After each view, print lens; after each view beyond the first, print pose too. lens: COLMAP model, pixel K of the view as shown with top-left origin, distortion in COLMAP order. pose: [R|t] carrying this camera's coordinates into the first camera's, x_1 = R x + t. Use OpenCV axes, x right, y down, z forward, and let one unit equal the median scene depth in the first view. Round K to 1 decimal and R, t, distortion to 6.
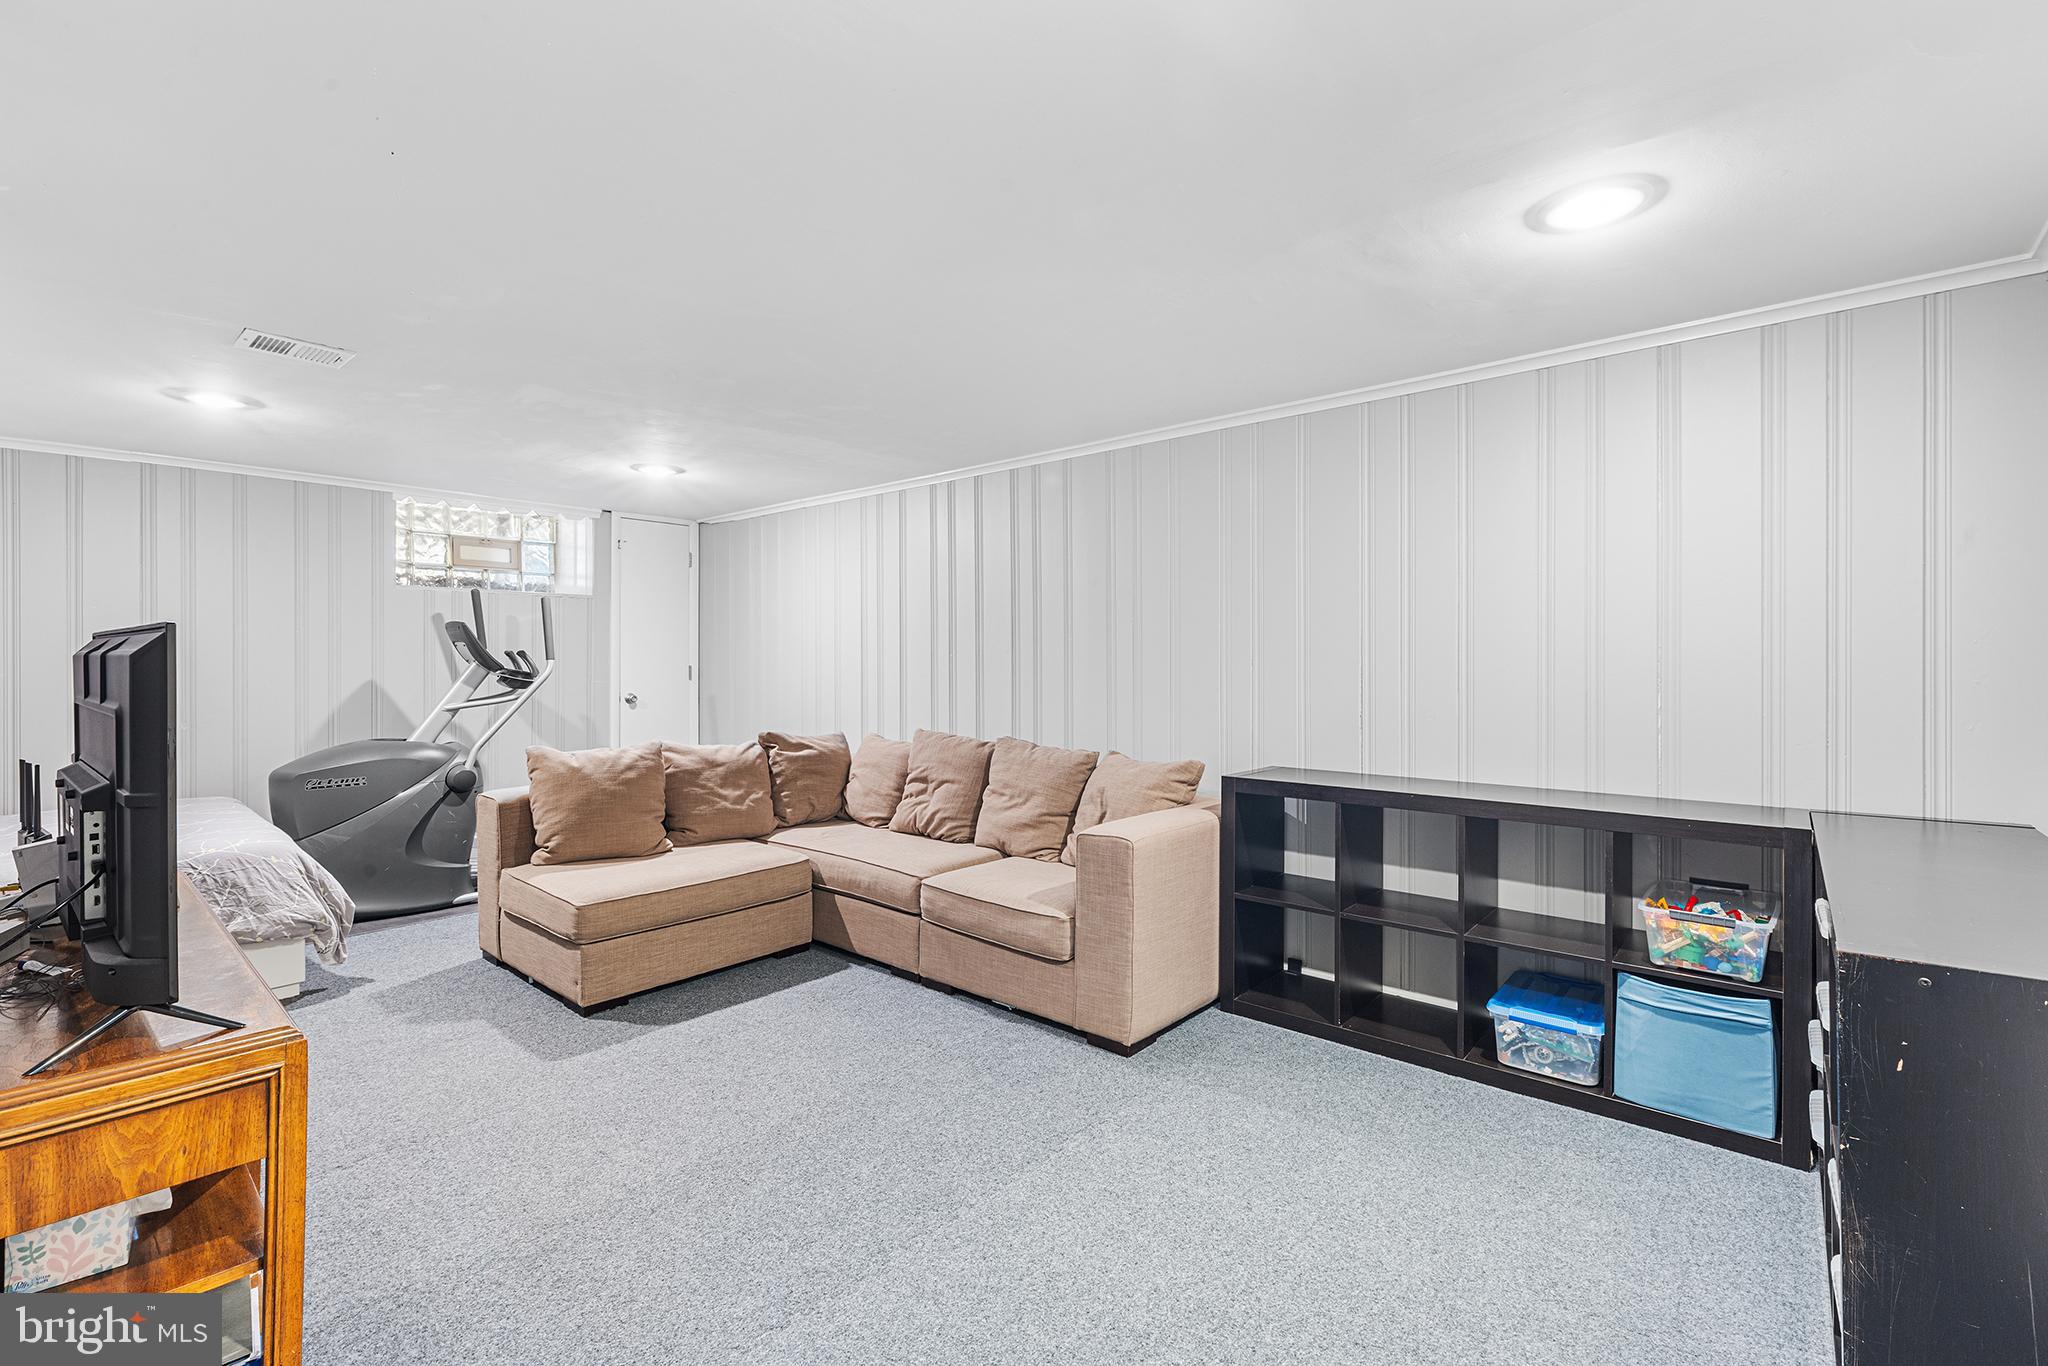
lens RADIAL K [[921.0, 0, 1024.8], [0, 921.0, 664.2], [0, 0, 1]] dist [0.006367, -0.003642]
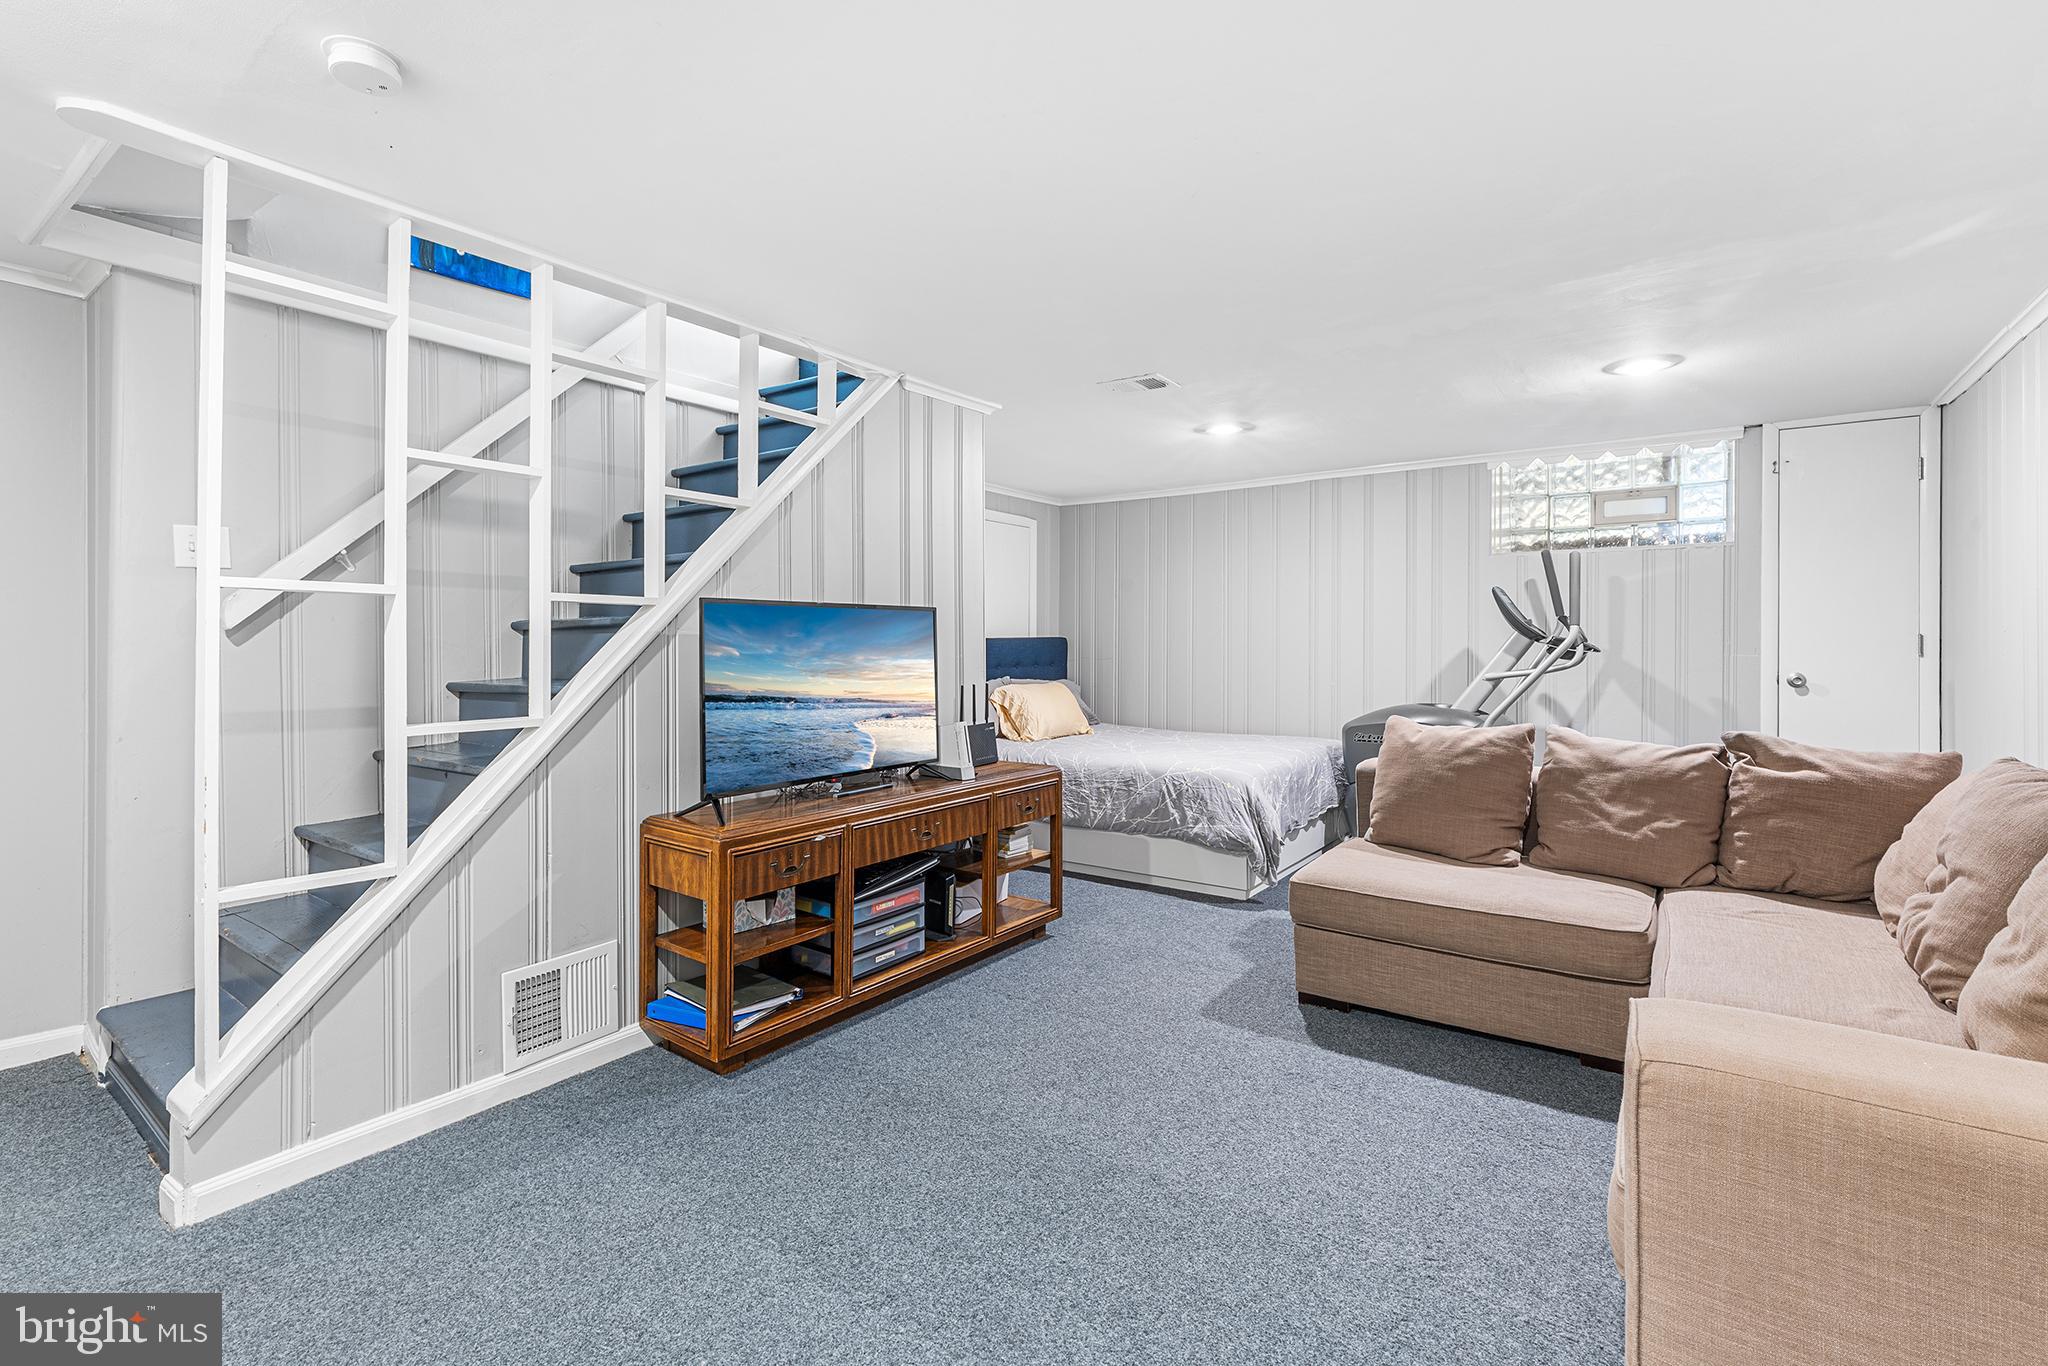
lens RADIAL K [[921.0, 0, 1013.6], [0, 921.0, 647.4], [0, 0, 1]] dist [0.006367, -0.003642]
pose [[0.091116, 0.006687, -0.995818, 0.325641], [-0.006307, 0.999961, 0.006138, 0.015554], [0.995820, 0.005722, 0.091155, 0.483351]]
